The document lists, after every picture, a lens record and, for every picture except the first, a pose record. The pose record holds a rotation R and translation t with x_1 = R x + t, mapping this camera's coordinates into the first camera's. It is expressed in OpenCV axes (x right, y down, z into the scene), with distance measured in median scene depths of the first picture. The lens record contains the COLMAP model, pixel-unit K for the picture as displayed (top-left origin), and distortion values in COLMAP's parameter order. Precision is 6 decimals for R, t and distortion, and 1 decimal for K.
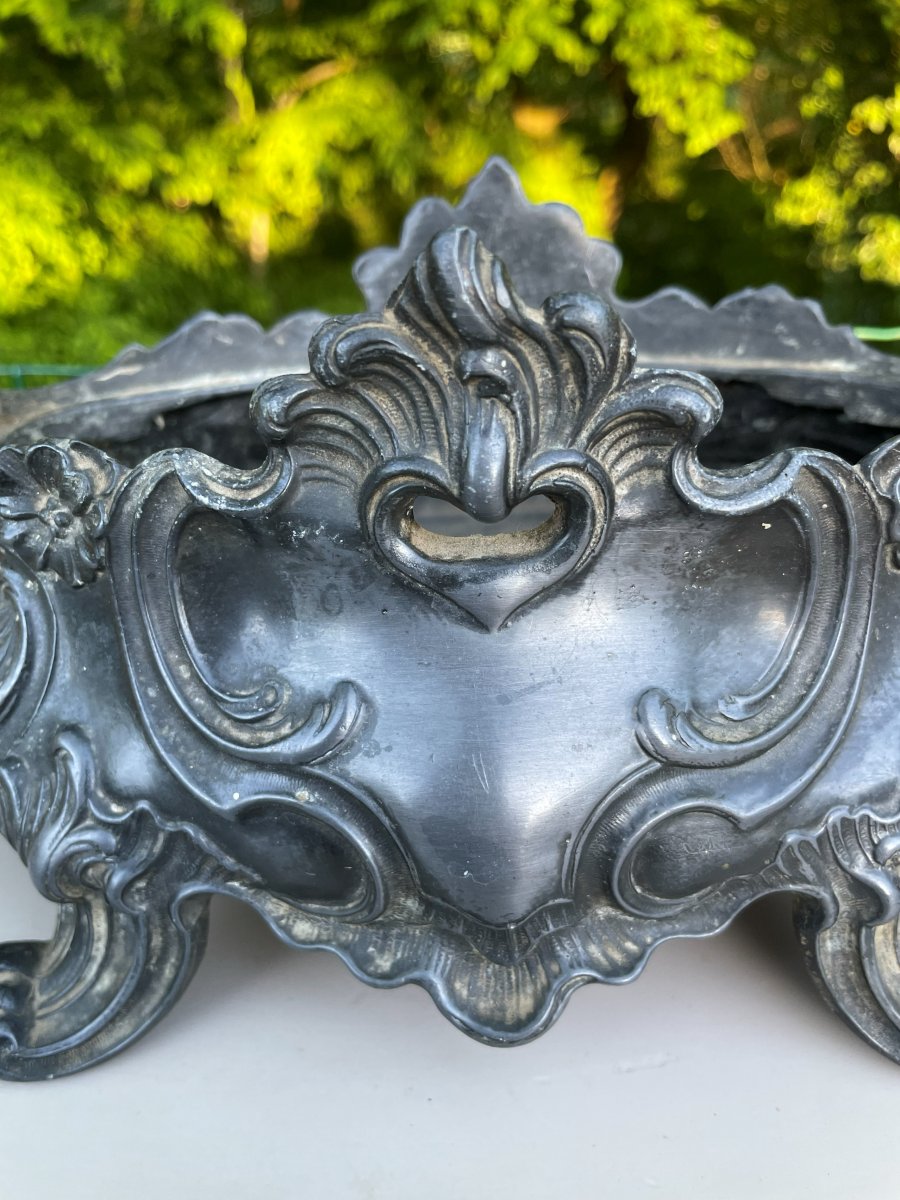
lens RADIAL K [[999.5, 0, 471.1], [0, 999.5, 630.9], [0, 0, 1]] dist [0.059844, -0.138651]
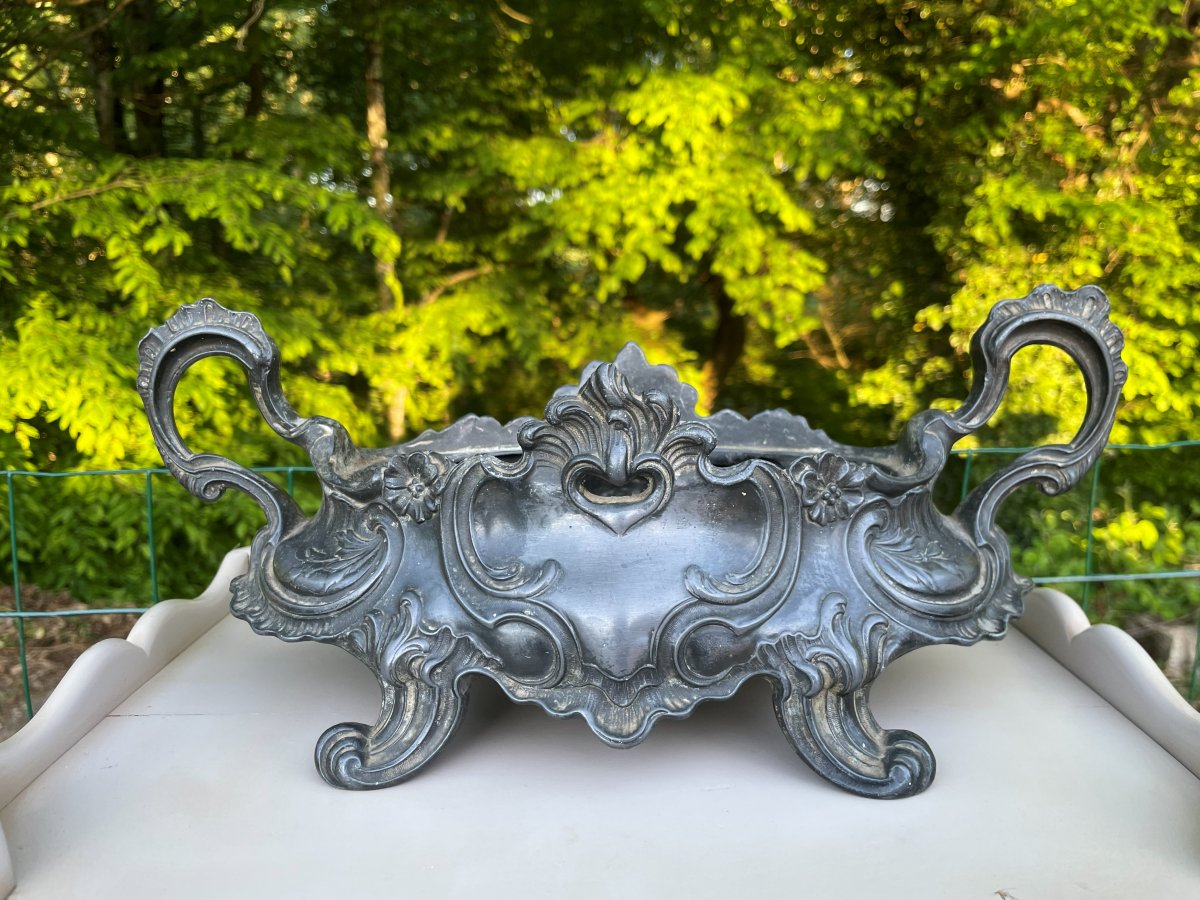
lens RADIAL K [[999.5, 0, 607.4], [0, 999.5, 428.5], [0, 0, 1]] dist [0.059844, -0.138651]
pose [[0.999535, 0.021128, 0.021983, -0.056733], [-0.012096, 0.936605, -0.350178, 0.534749], [-0.027988, 0.349749, 0.936425, -1.101698]]
